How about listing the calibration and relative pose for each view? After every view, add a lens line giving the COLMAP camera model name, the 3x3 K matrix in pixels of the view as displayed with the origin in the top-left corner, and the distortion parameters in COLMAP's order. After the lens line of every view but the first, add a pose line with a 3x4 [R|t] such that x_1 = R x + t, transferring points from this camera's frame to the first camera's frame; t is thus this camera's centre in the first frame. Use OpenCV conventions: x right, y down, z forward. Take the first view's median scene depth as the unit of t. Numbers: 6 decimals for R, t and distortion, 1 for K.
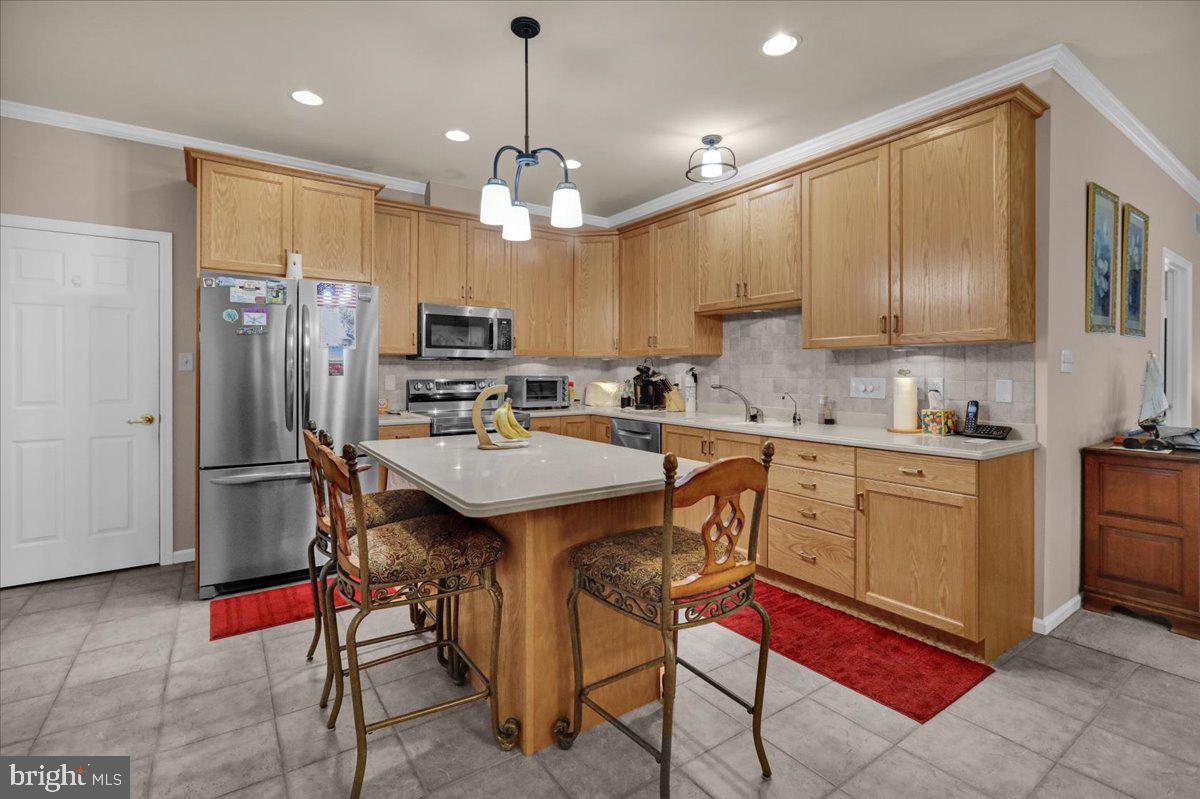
lens RADIAL K [[542.7, 0, 601.5], [0, 542.7, 373.7], [0, 0, 1]] dist [0.001467, 0.000877]
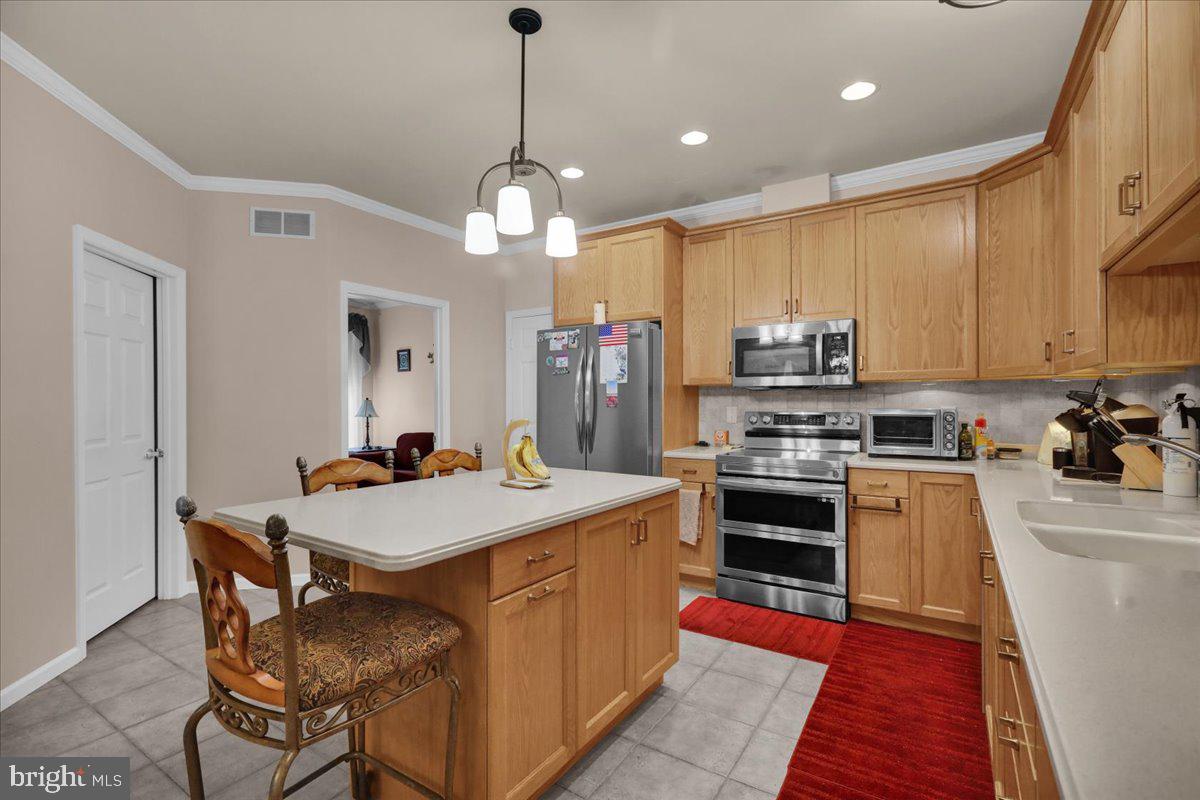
lens RADIAL K [[542.7, 0, 604.1], [0, 542.7, 402.1], [0, 0, 1]] dist [0.001467, 0.000877]
pose [[0.386935, -0.001328, -0.922106, 0.519952], [-0.001274, 0.999997, -0.001975, -0.004225], [0.922106, 0.001939, 0.386933, 0.546070]]
